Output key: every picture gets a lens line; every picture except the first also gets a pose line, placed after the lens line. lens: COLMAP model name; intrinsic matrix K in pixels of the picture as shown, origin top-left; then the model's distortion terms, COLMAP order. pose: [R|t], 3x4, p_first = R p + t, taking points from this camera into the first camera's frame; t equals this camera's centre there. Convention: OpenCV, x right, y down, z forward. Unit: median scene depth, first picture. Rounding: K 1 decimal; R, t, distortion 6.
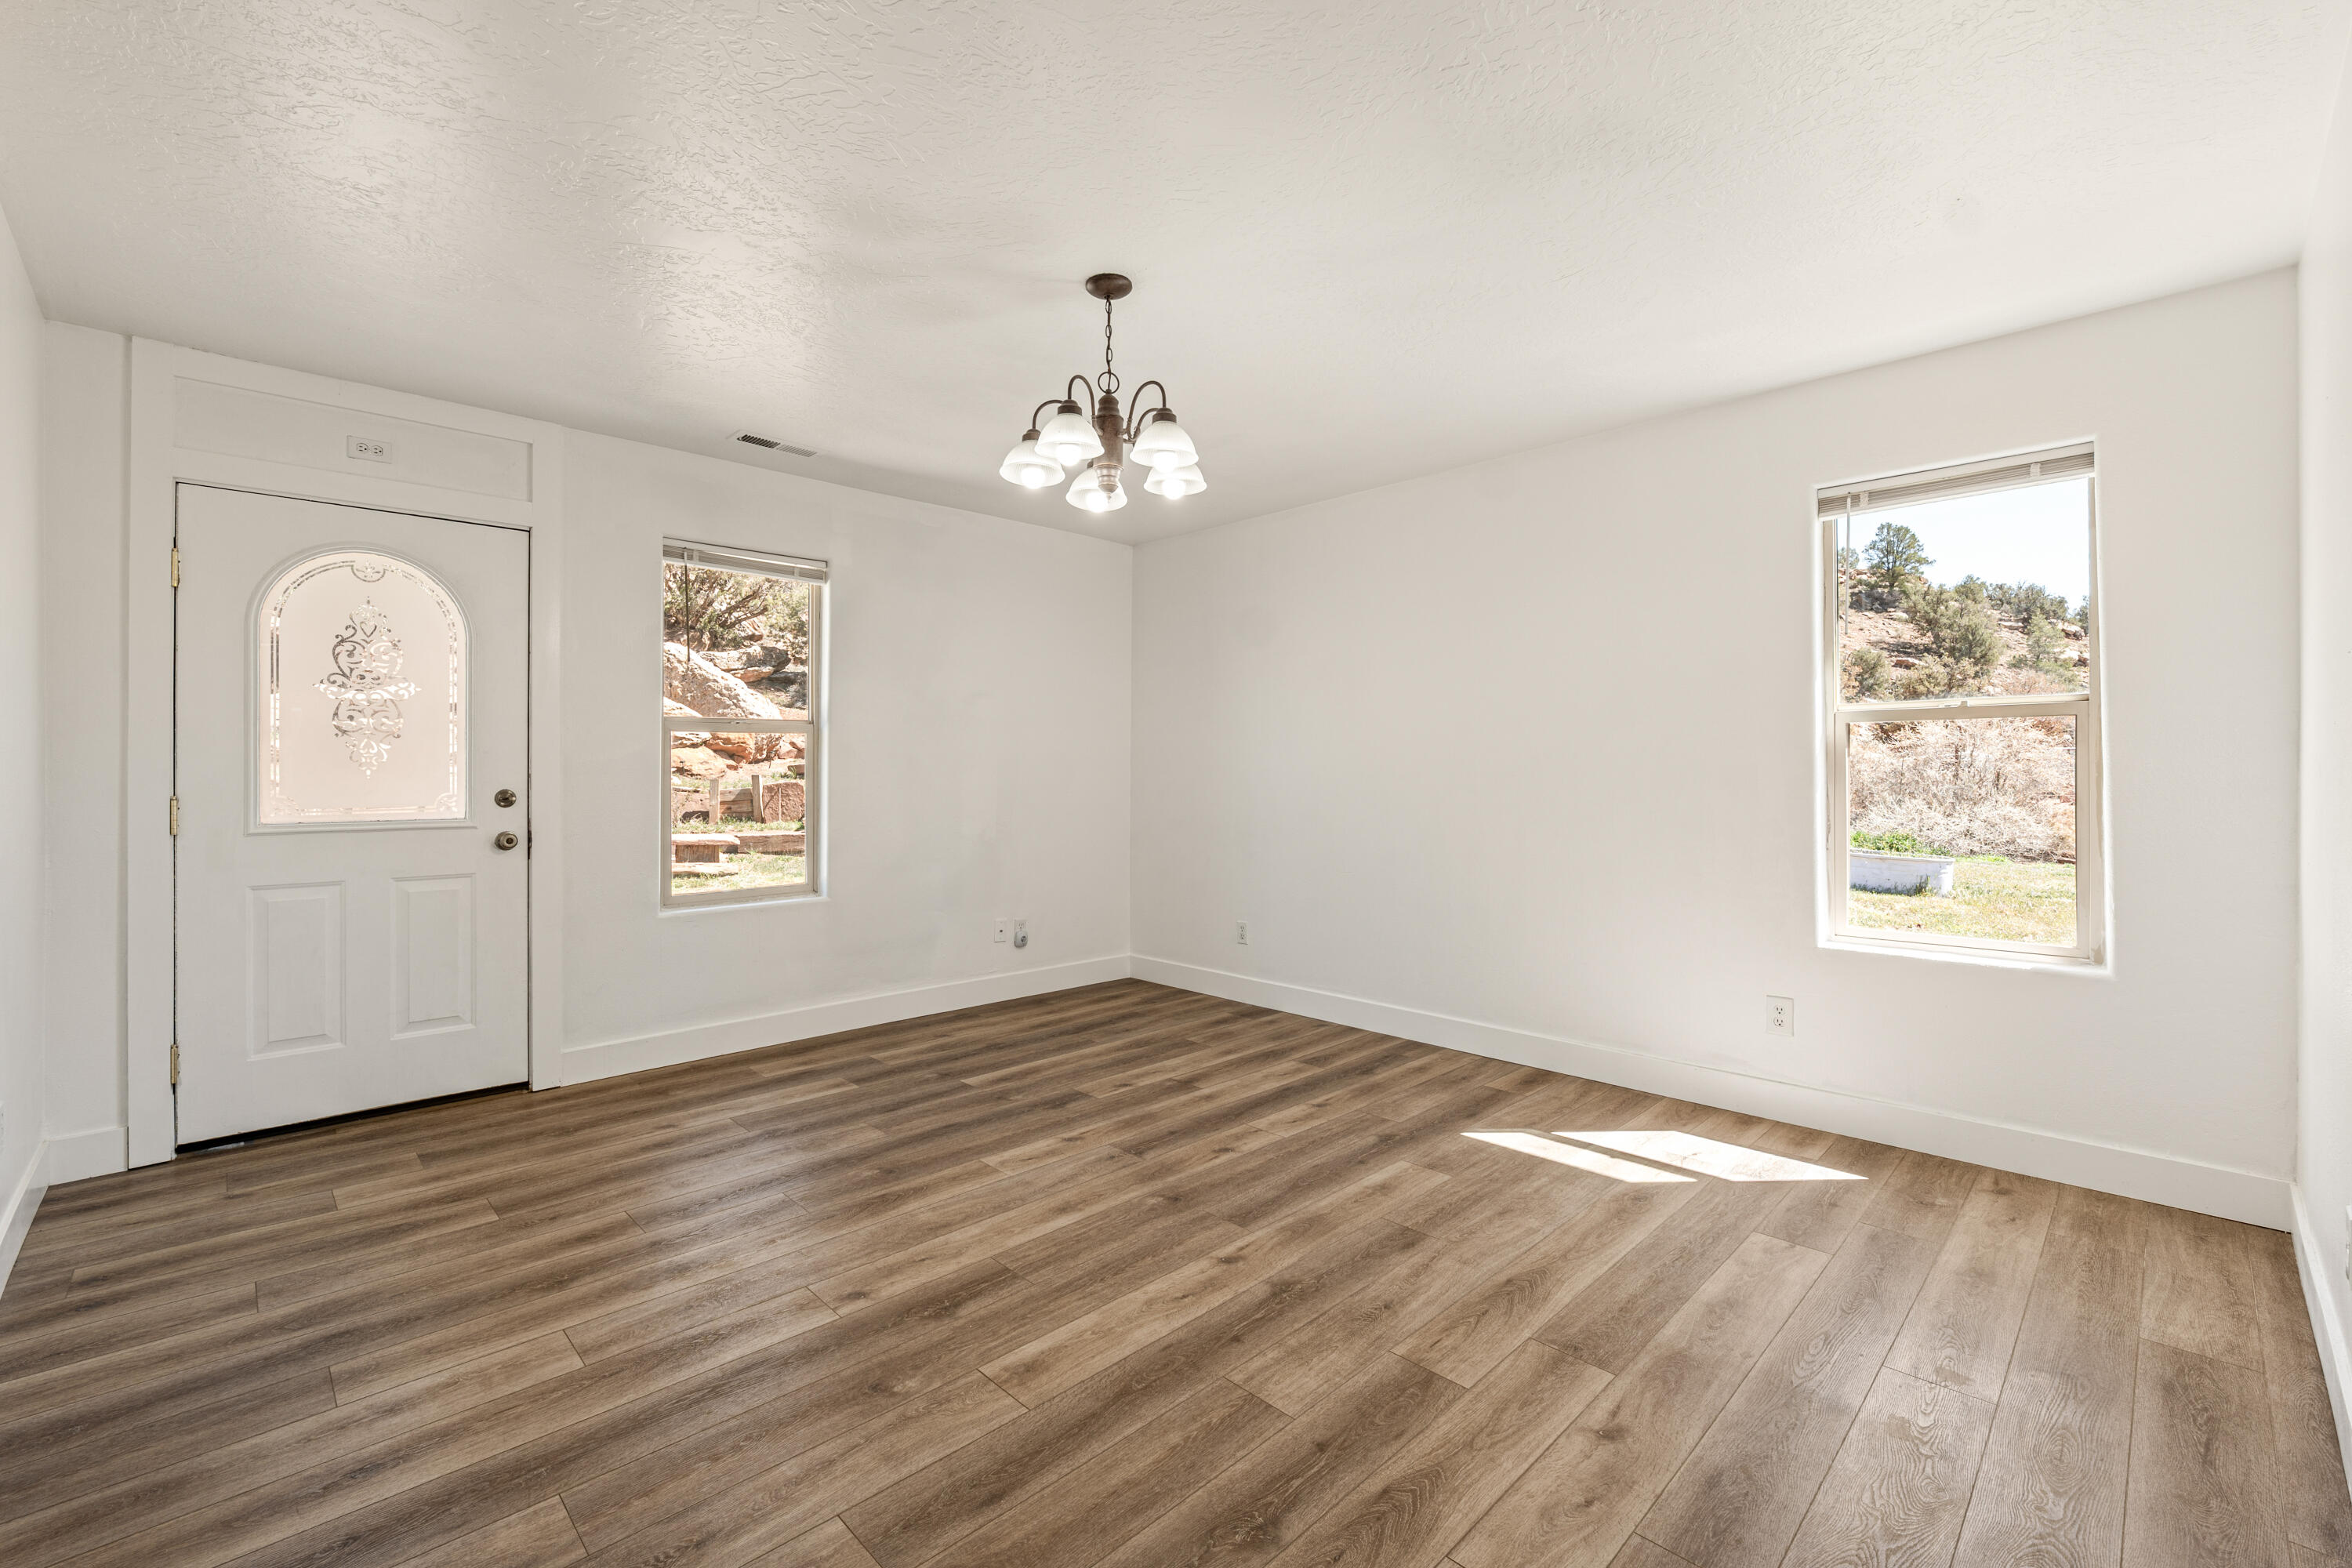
lens RADIAL K [[994.0, 0, 1177.2], [0, 994.0, 775.8], [0, 0, 1]] dist [-0.001762, 0.000055]
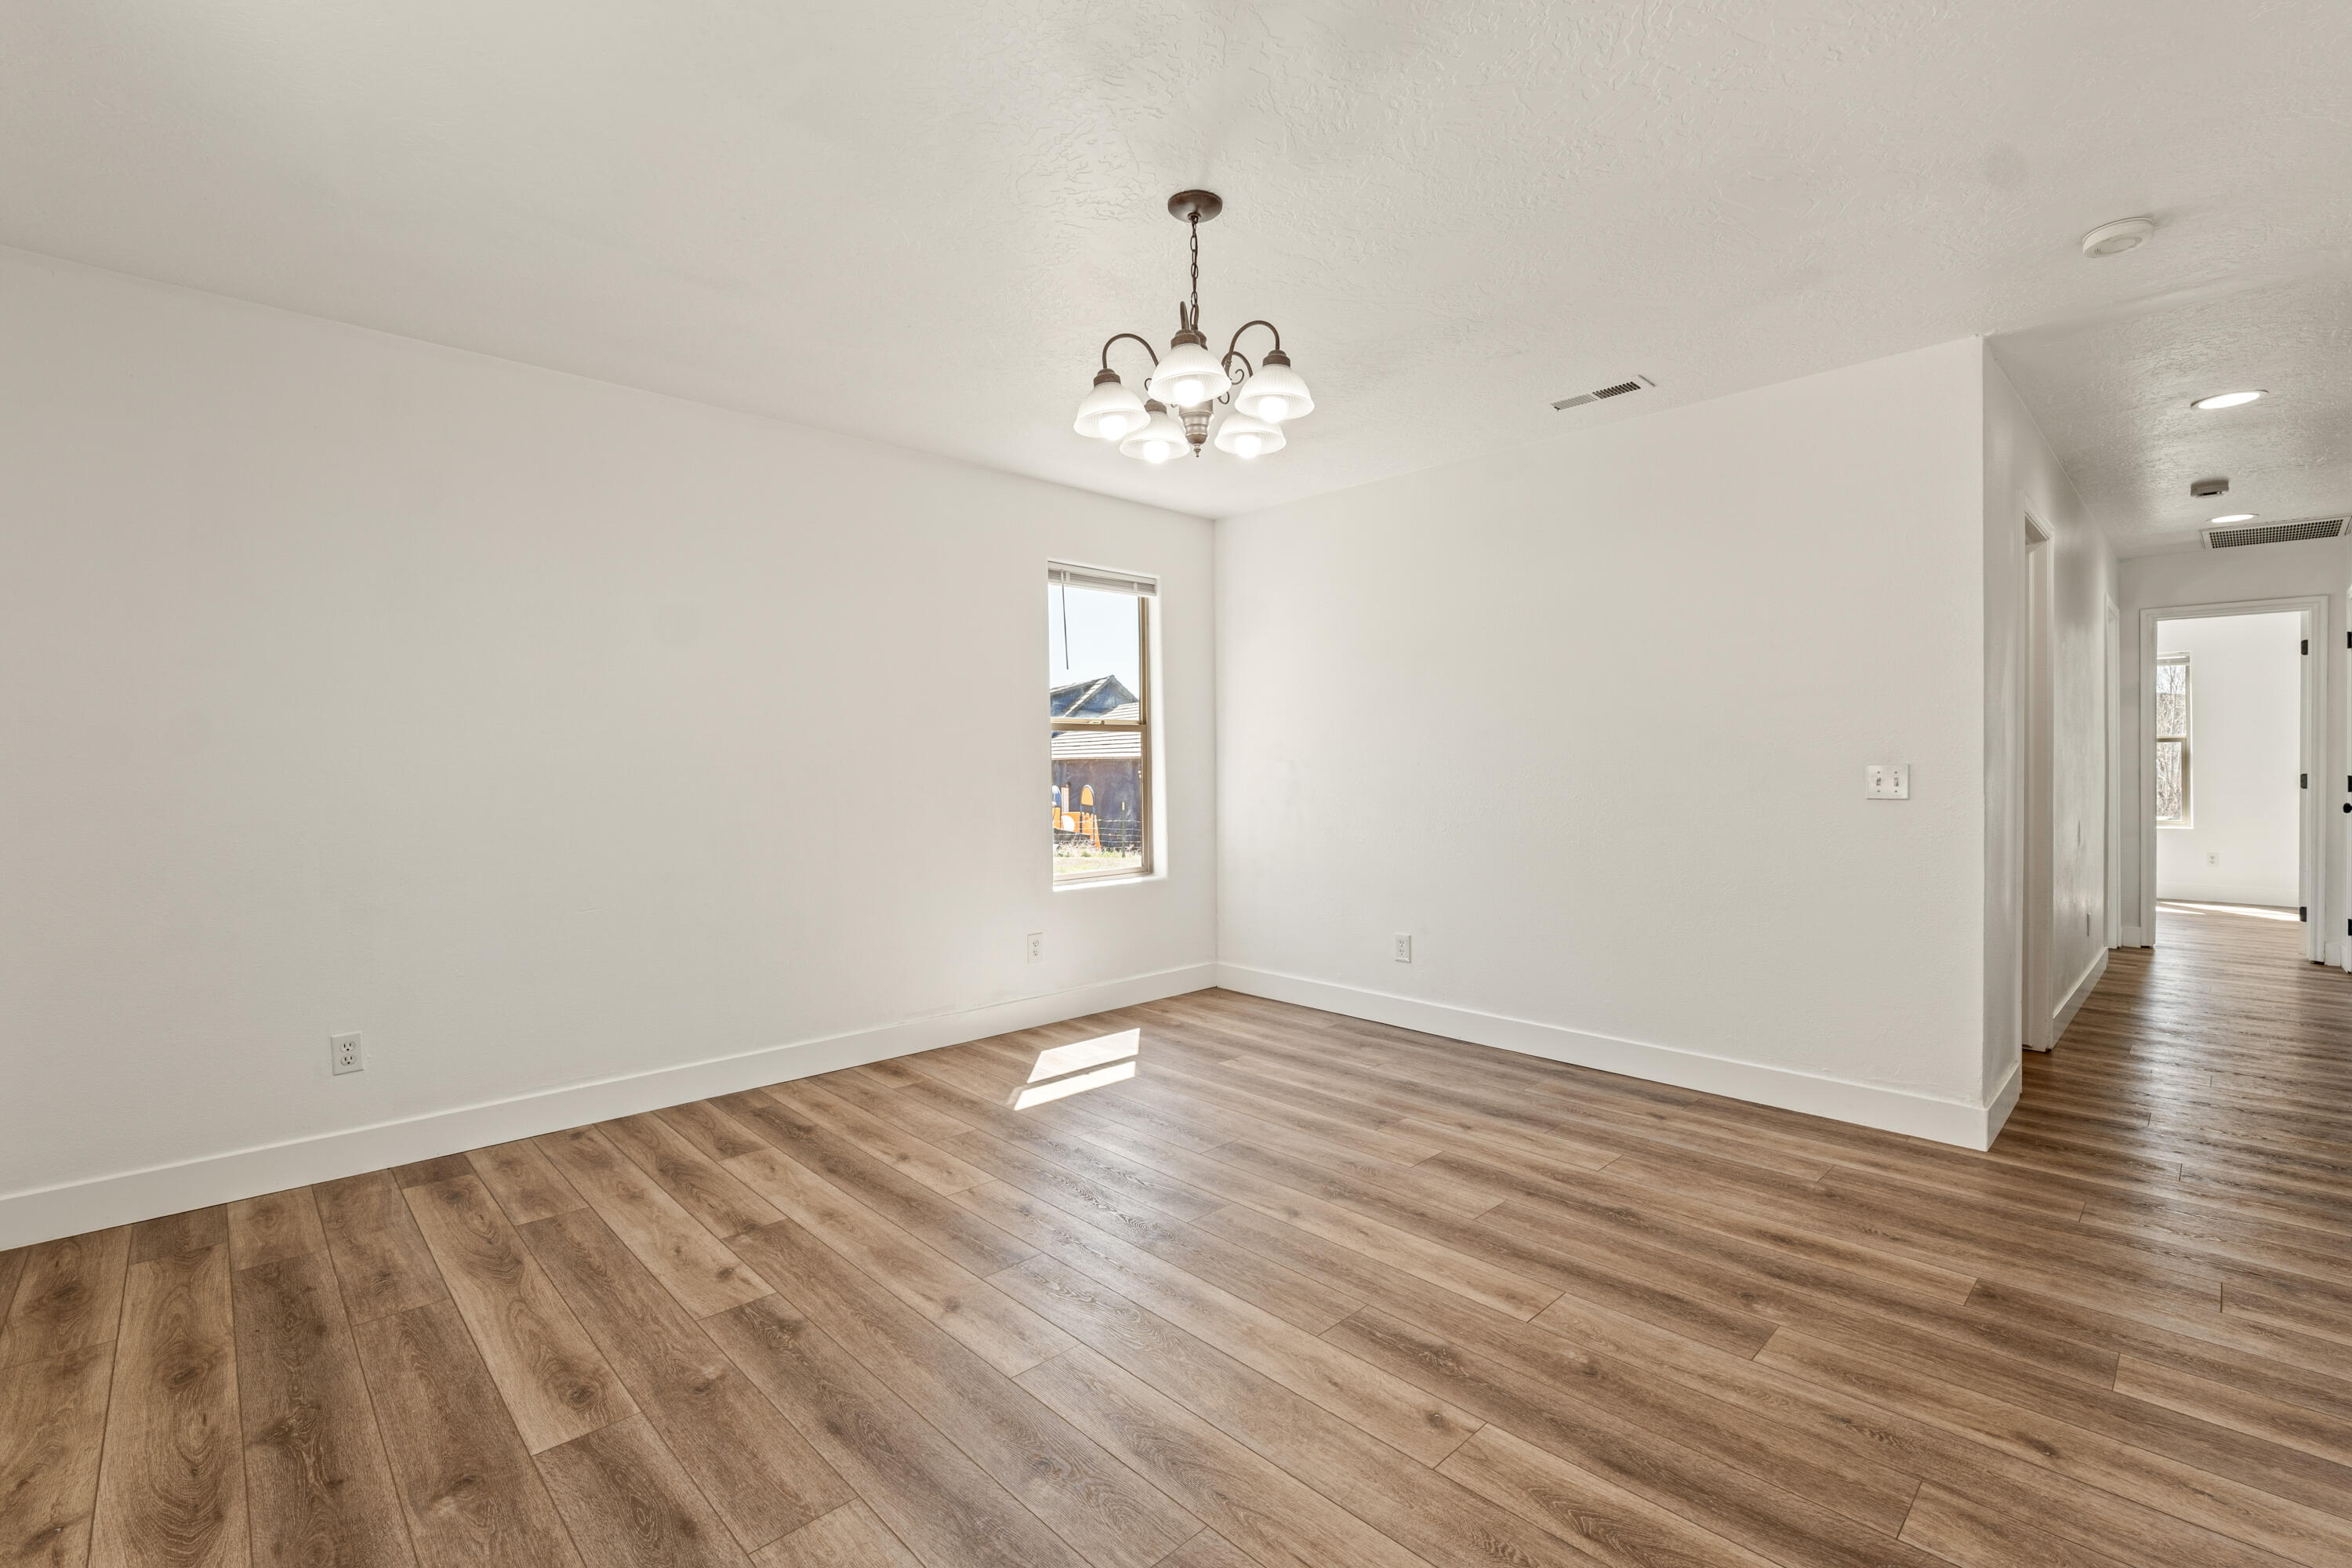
lens RADIAL K [[994.0, 0, 1176.4], [0, 994.0, 774.1], [0, 0, 1]] dist [-0.001762, 0.000055]
pose [[0.020802, -0.008378, 0.999749, -0.763215], [0.004896, 0.999954, 0.008277, -0.005485], [-0.999772, 0.004723, 0.020843, 0.806231]]
